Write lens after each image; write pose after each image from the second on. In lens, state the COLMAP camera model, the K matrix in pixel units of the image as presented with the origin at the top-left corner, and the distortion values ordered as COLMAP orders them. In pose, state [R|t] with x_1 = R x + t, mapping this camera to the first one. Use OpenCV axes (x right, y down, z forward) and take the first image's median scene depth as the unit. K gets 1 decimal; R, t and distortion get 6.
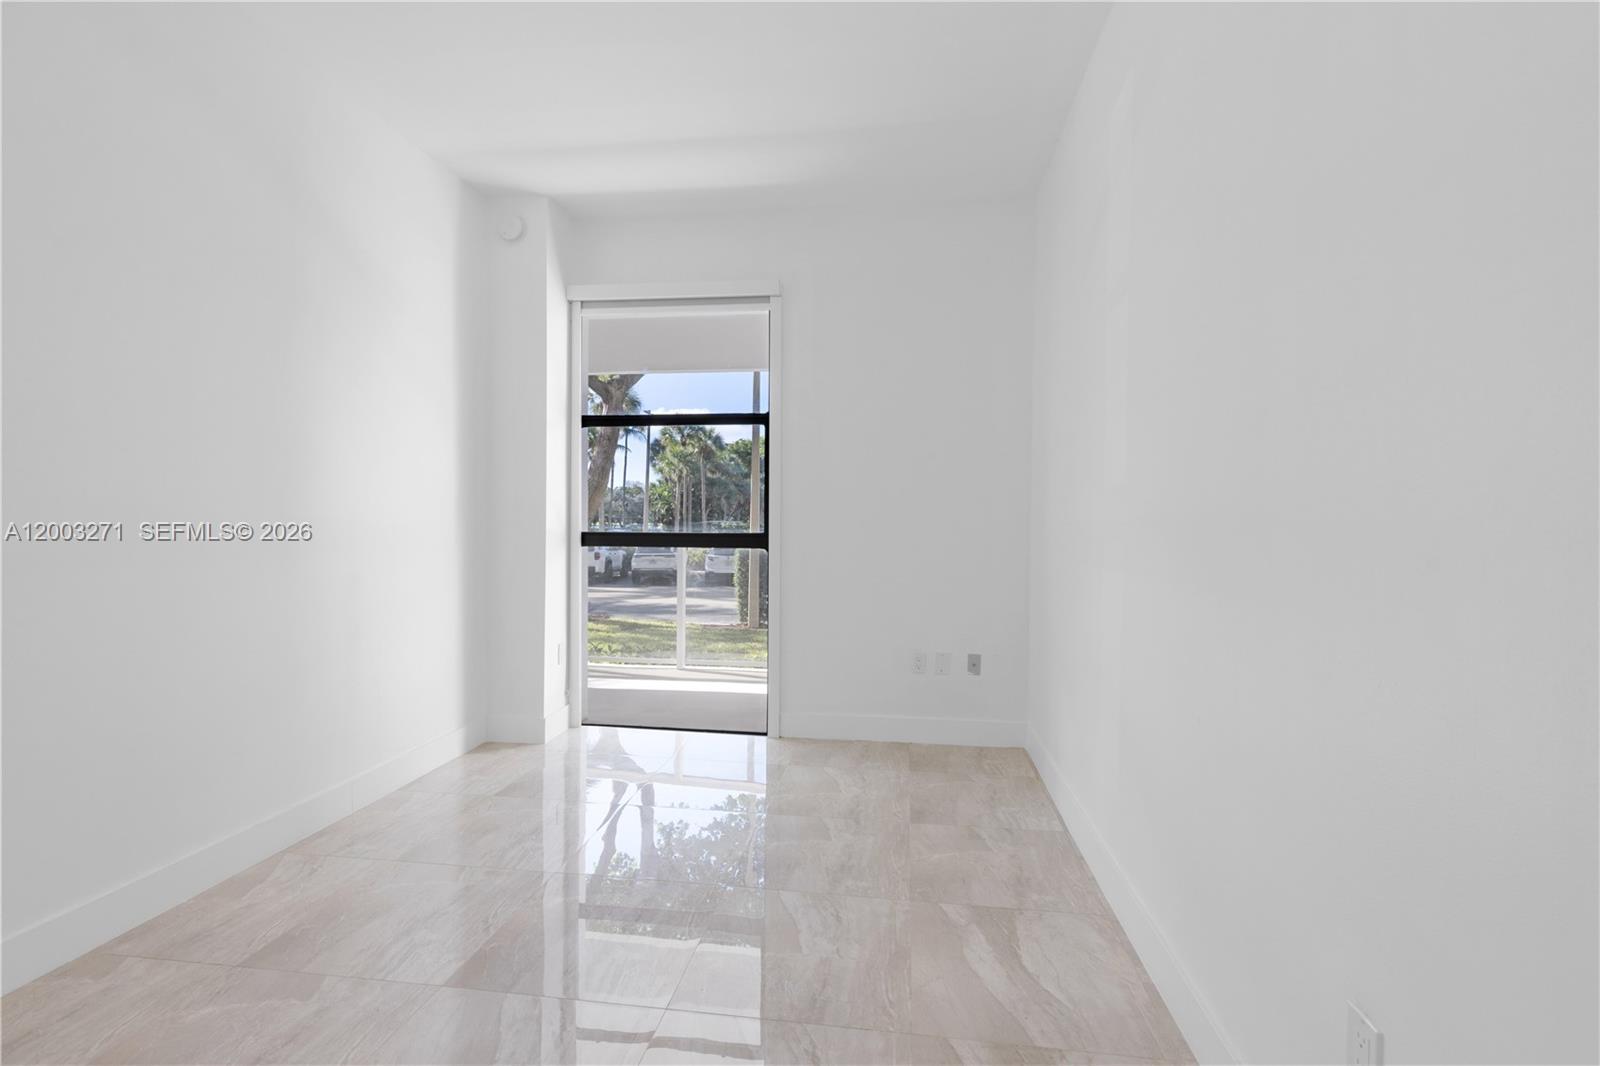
lens RADIAL K [[740.1, 0, 792.7], [0, 740.1, 547.1], [0, 0, 1]] dist [0.006334, -0.001594]
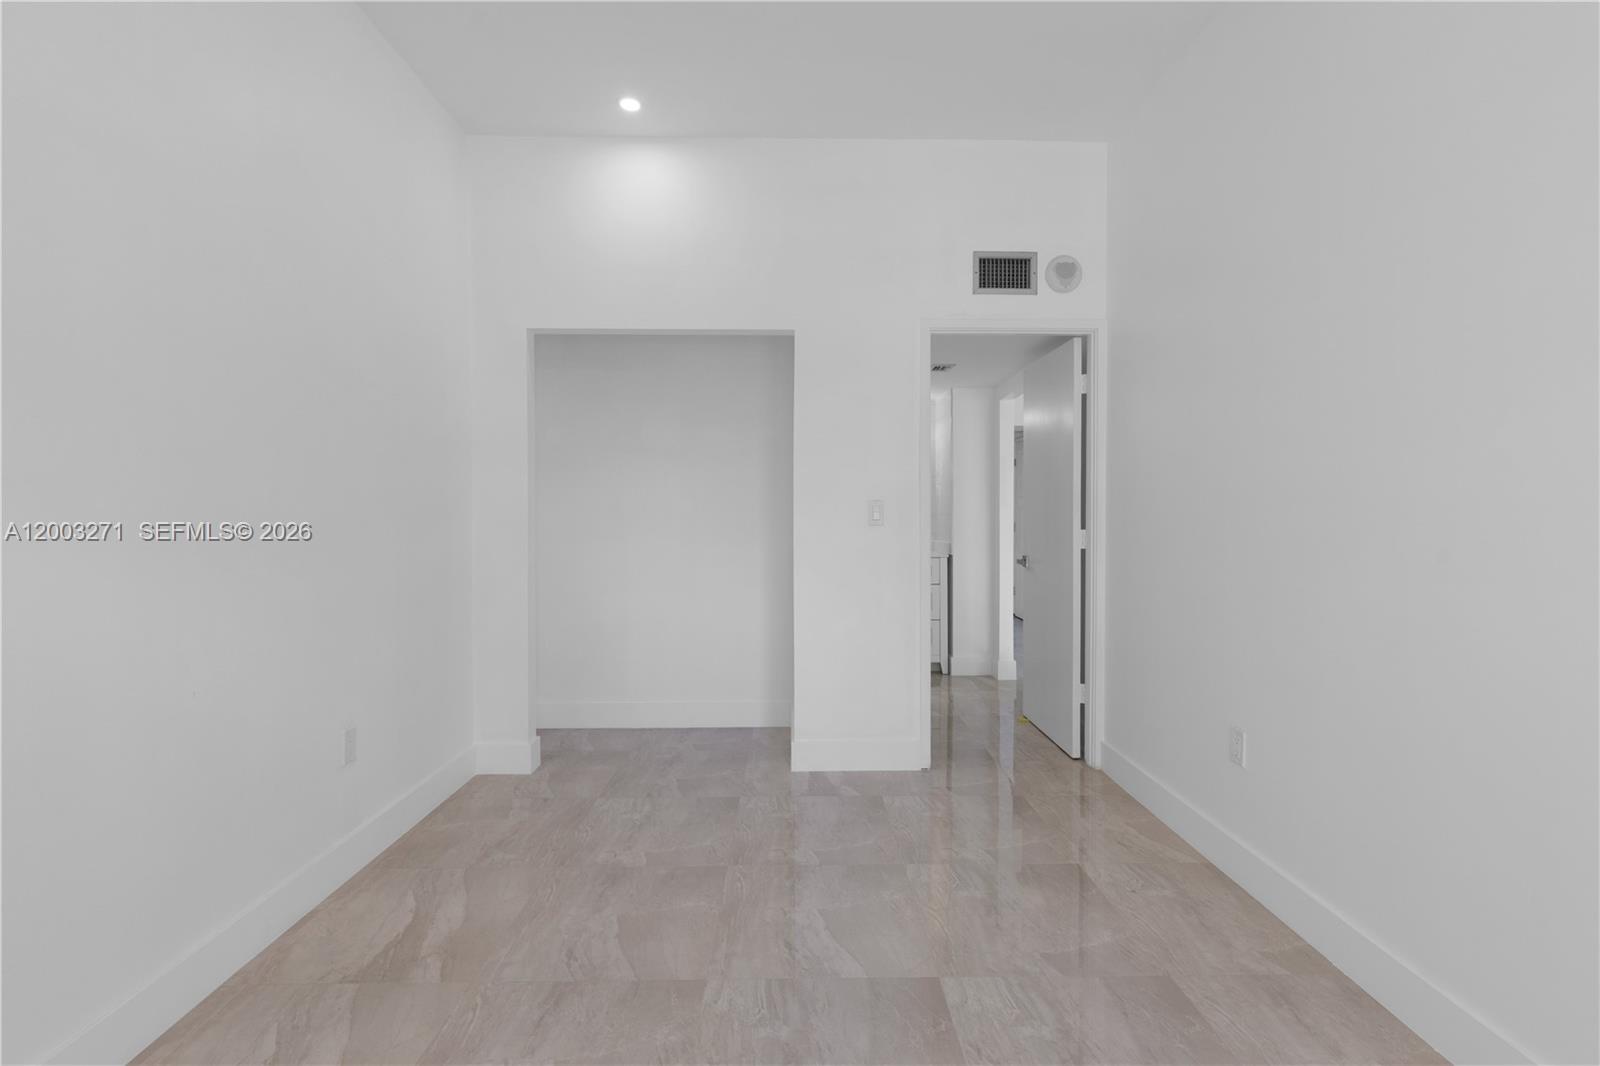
lens RADIAL K [[740.1, 0, 798.2], [0, 740.1, 515.5], [0, 0, 1]] dist [0.006334, -0.001594]
pose [[-0.986643, -0.005026, -0.162823, -0.119885], [-0.010228, 0.999463, 0.031127, -0.061724], [0.162579, 0.032377, -0.986164, 1.950449]]
